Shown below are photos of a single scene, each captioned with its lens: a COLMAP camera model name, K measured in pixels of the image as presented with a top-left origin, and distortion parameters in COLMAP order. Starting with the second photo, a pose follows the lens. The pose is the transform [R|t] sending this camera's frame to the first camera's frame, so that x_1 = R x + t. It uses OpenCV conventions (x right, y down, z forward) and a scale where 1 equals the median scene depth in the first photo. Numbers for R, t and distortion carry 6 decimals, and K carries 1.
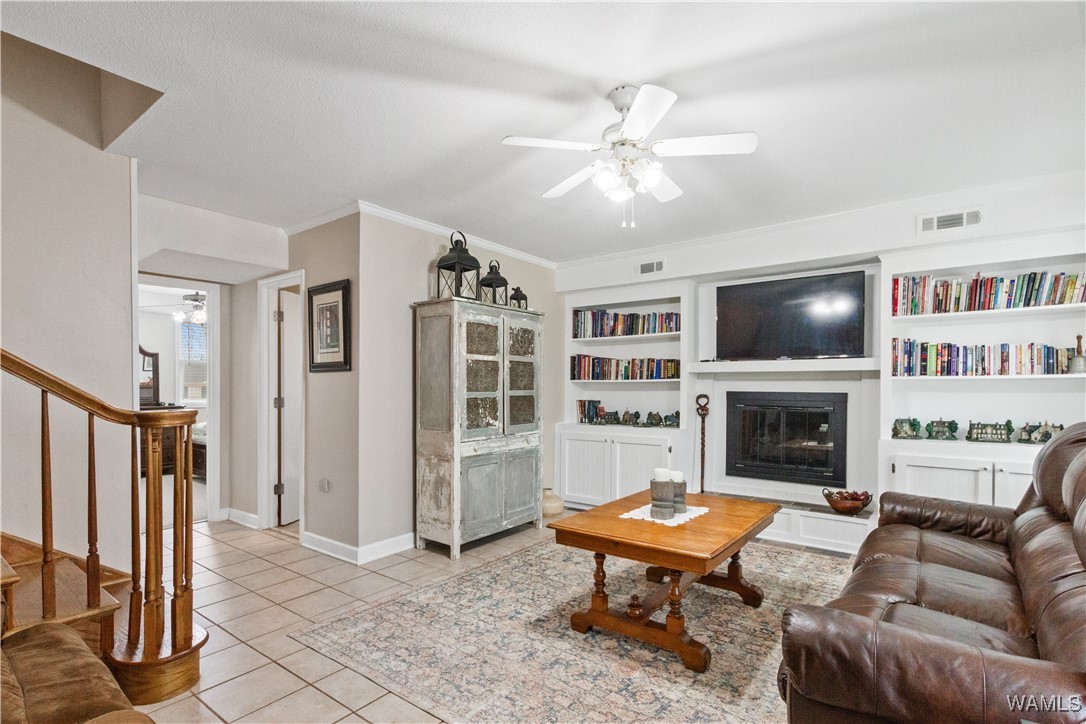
lens RADIAL K [[520.3, 0, 564.6], [0, 520.3, 388.4], [0, 0, 1]] dist [0.009966, -0.000951]
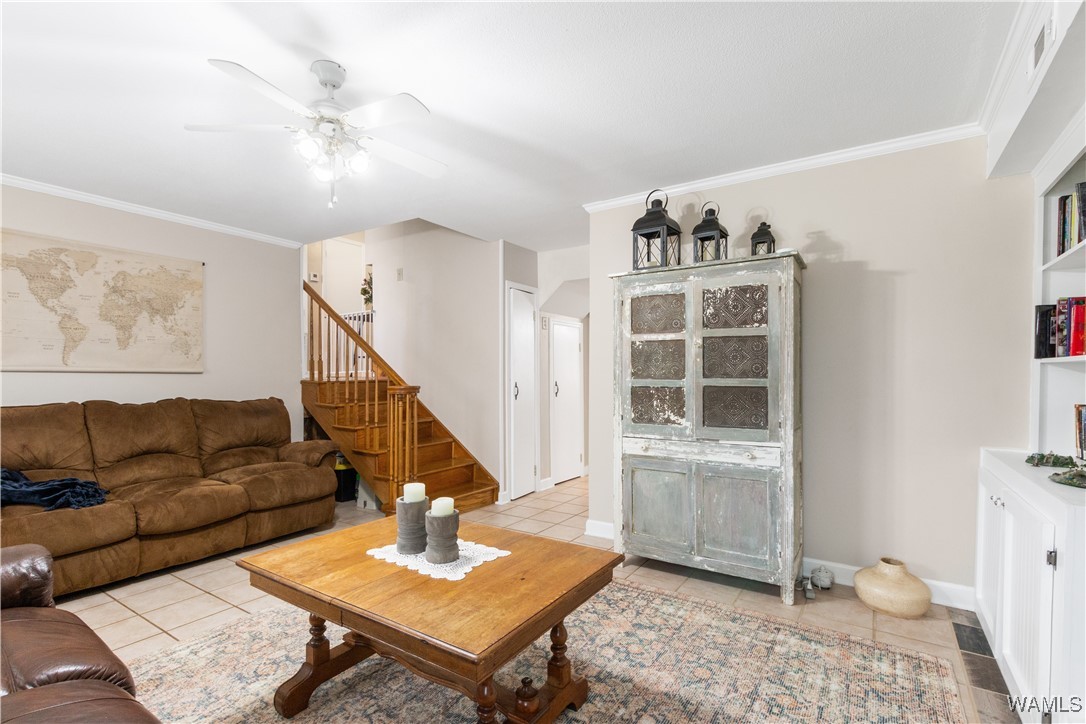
lens RADIAL K [[520.3, 0, 543.3], [0, 520.3, 372.4], [0, 0, 1]] dist [0.009966, -0.000951]
pose [[0.039641, 0.000183, -0.999214, 0.625564], [-0.002420, 0.999997, 0.000088, -0.003944], [0.999211, 0.002414, 0.039641, 0.770651]]
